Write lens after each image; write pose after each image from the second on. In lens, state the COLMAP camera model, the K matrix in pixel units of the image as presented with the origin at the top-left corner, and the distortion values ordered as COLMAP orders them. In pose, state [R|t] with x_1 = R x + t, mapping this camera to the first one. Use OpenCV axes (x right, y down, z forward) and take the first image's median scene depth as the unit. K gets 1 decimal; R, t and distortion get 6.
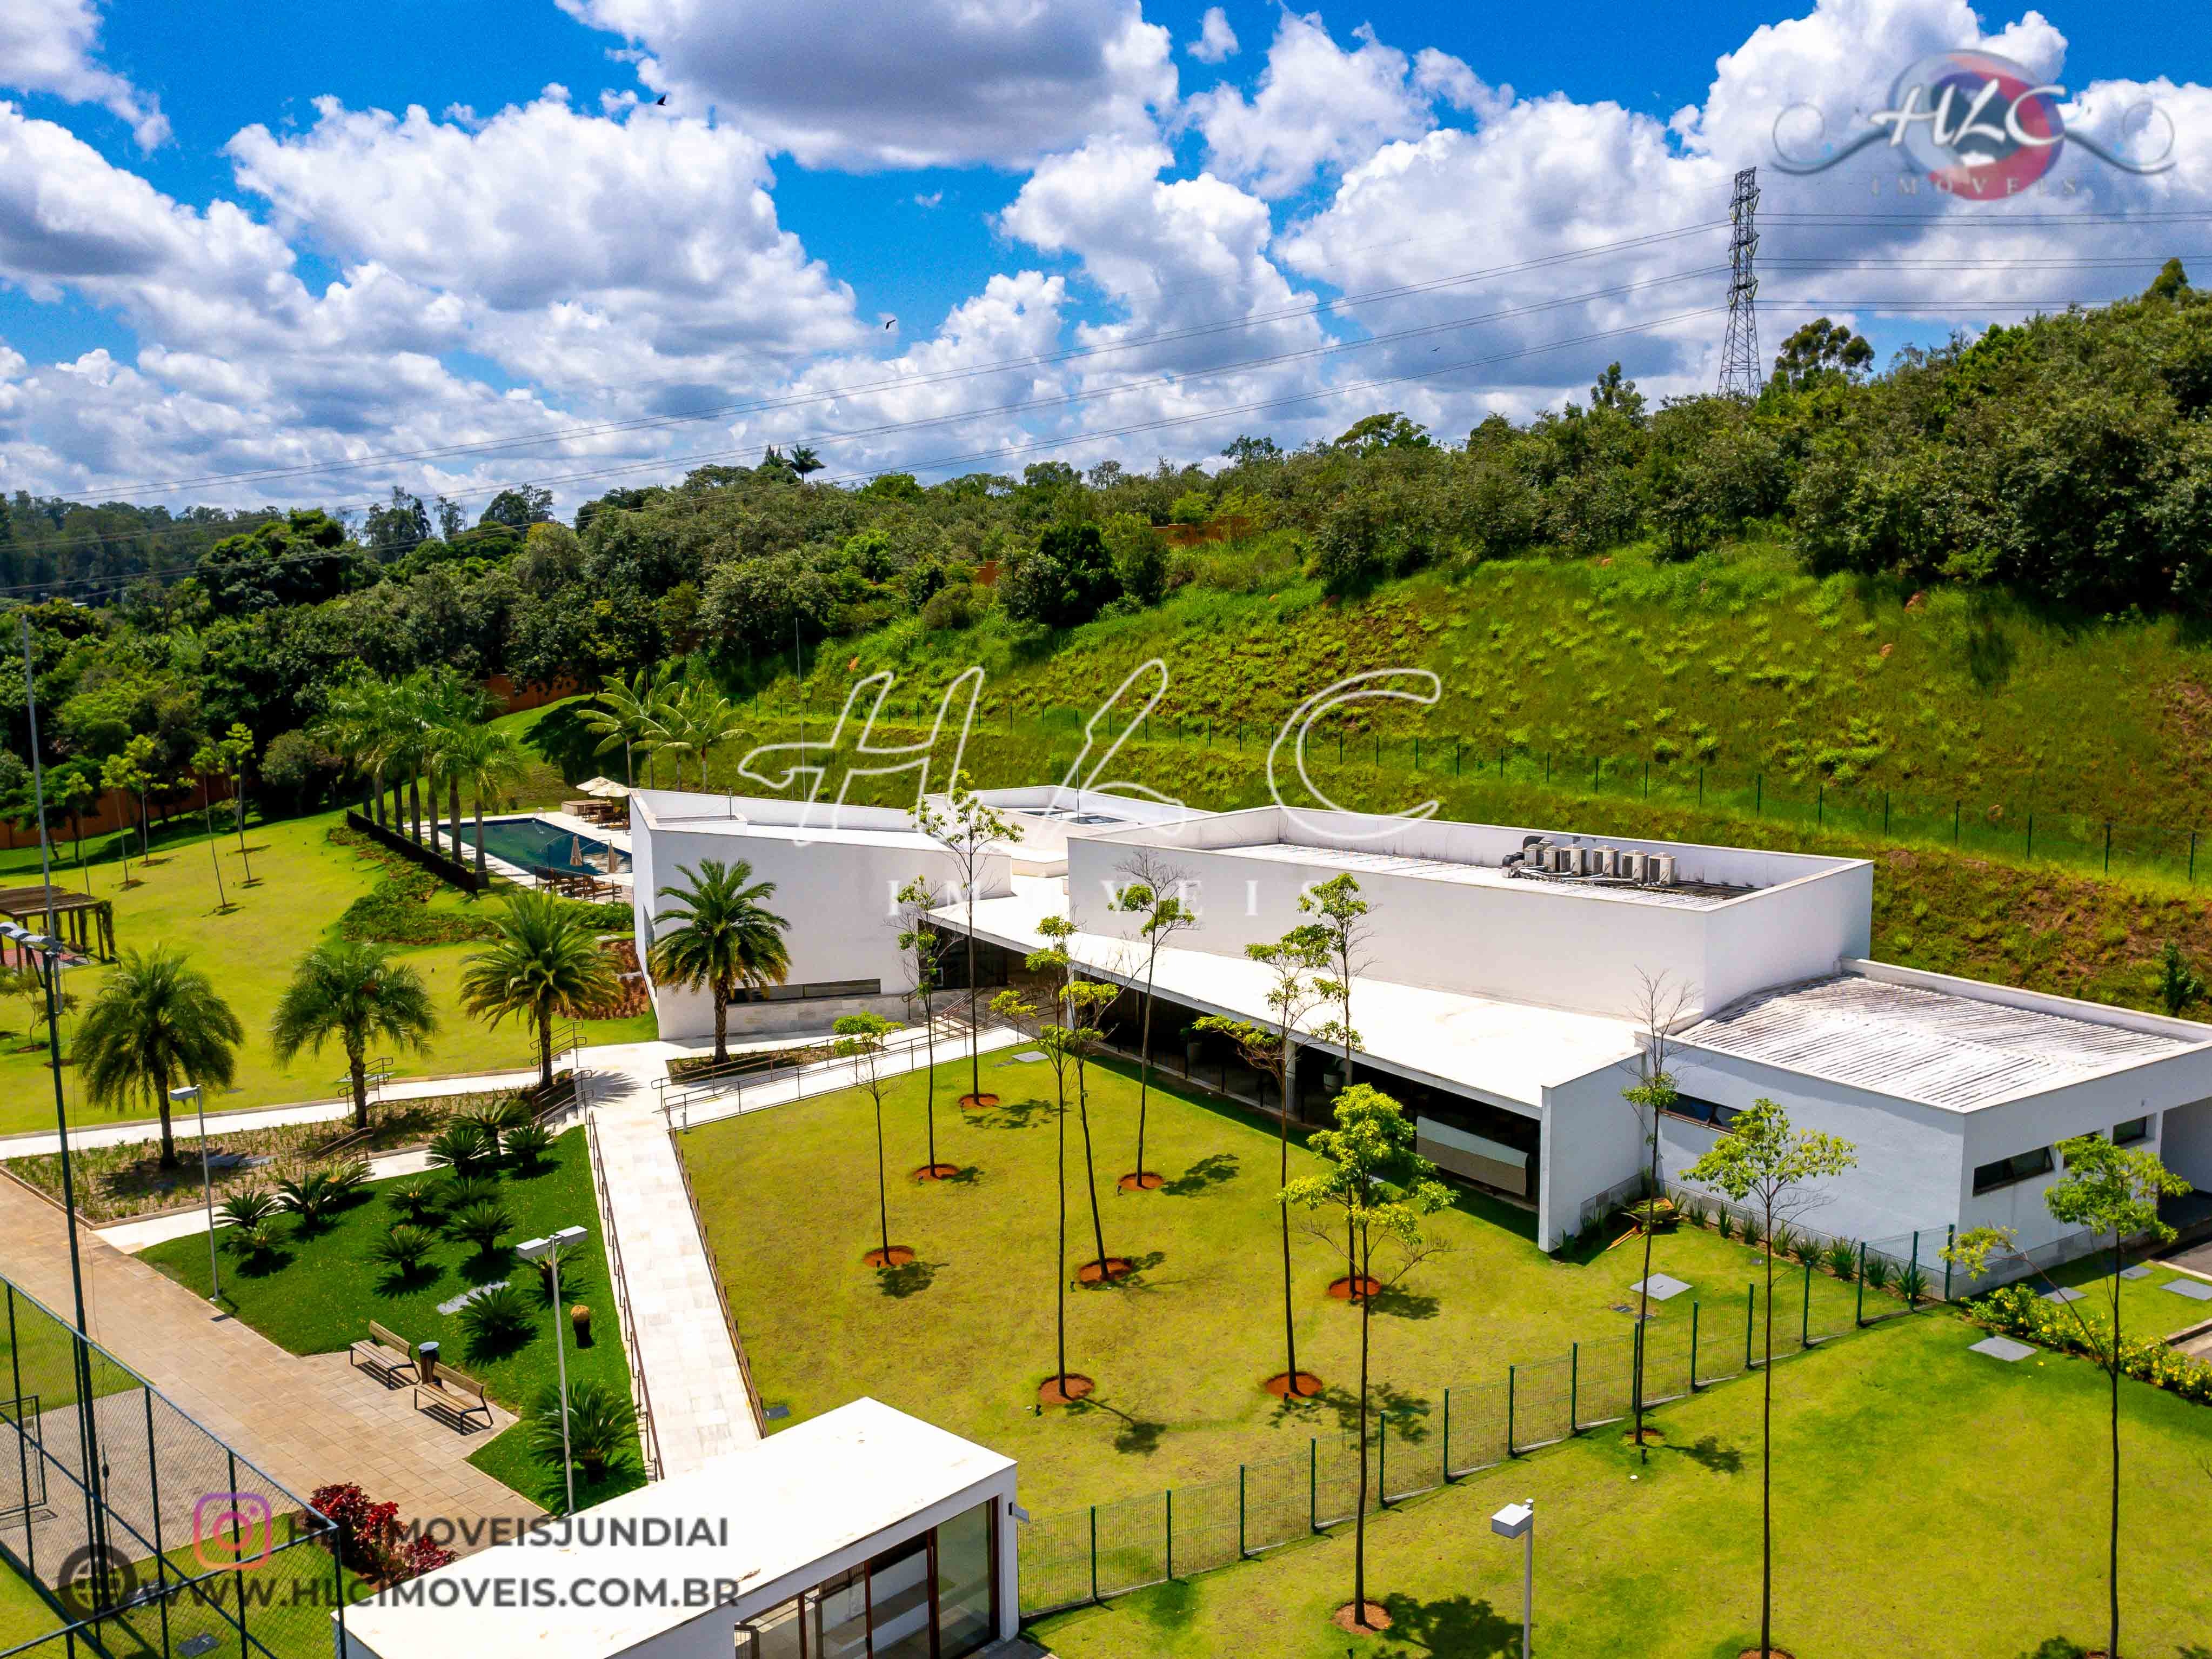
lens RADIAL K [[1876.2, 0, 1114.9], [0, 1876.2, 840.2], [0, 0, 1]] dist [-0.056682, 0.023299]
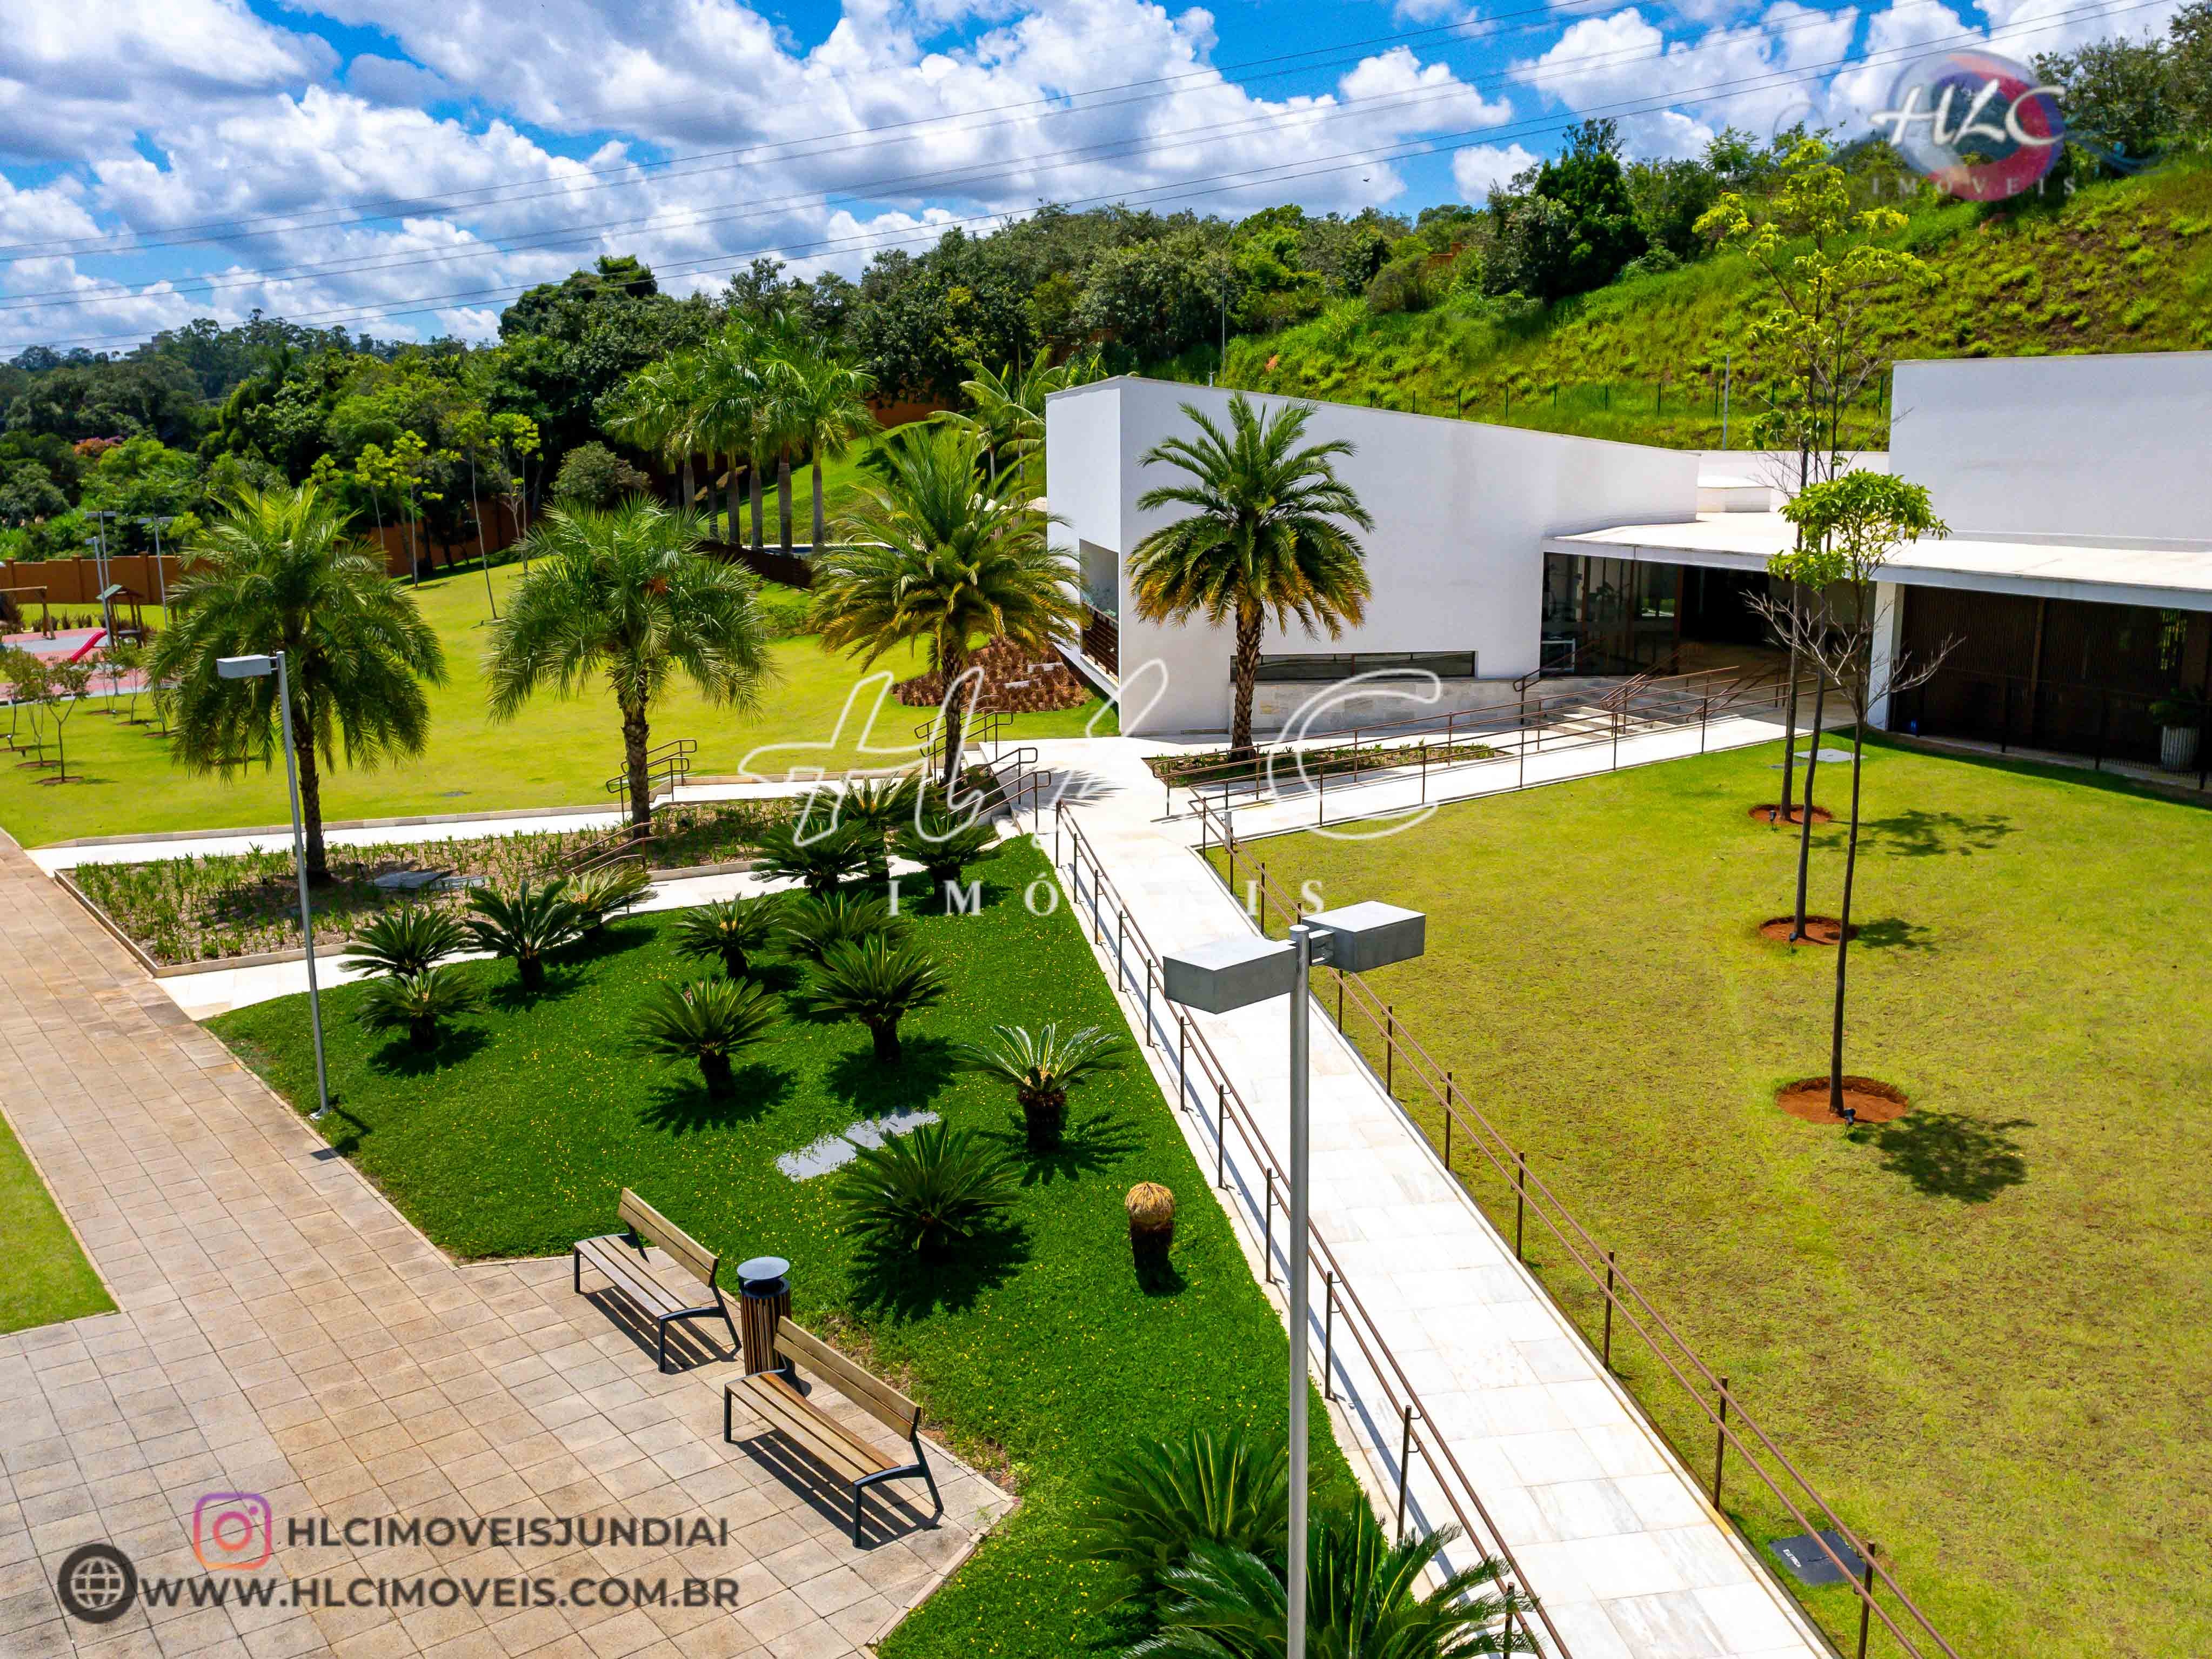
lens RADIAL K [[1876.2, 0, 1114.9], [0, 1876.2, 840.2], [0, 0, 1]] dist [-0.056682, 0.023299]
pose [[0.987476, 0.037168, -0.153329, -0.137493], [-0.026003, 0.996905, 0.074193, 0.087565], [0.155612, -0.069277, 0.985386, 0.361965]]
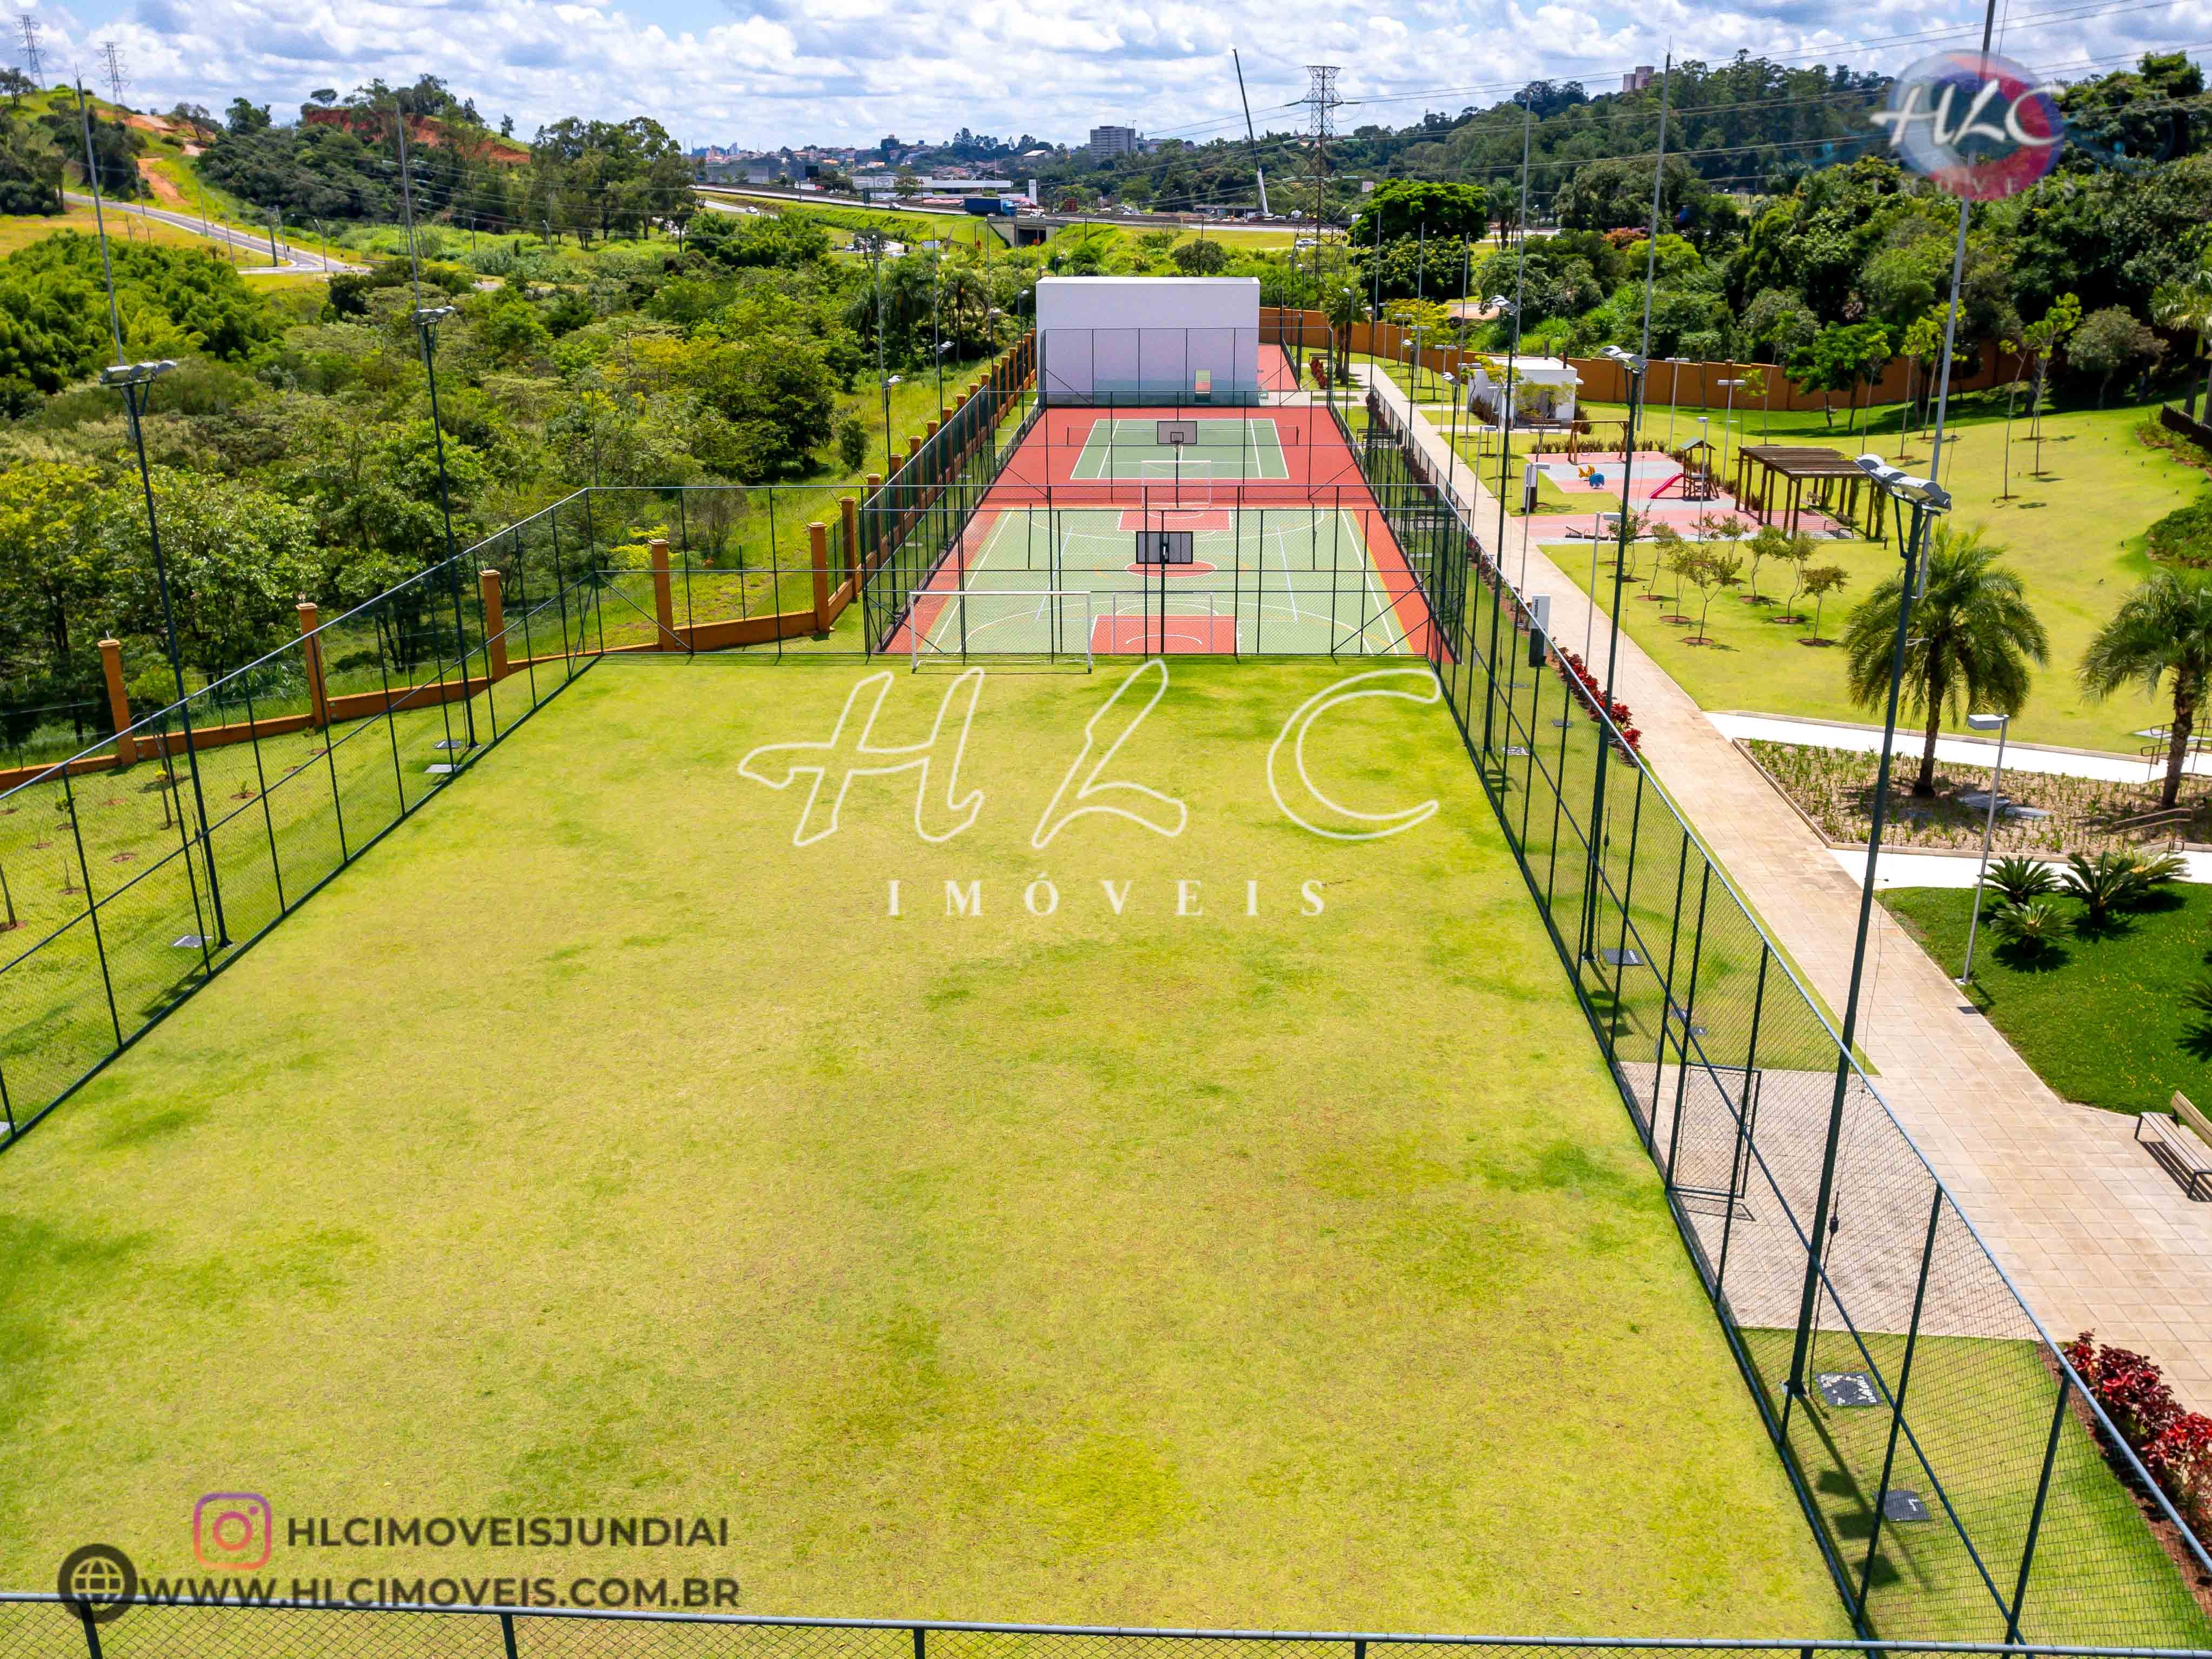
lens RADIAL K [[1876.2, 0, 1114.9], [0, 1876.2, 840.2], [0, 0, 1]] dist [-0.056682, 0.023299]
pose [[0.639720, 0.265365, -0.721346, -0.102259], [-0.107442, 0.960169, 0.257938, 0.014617], [0.761061, -0.087505, 0.642751, 0.136919]]
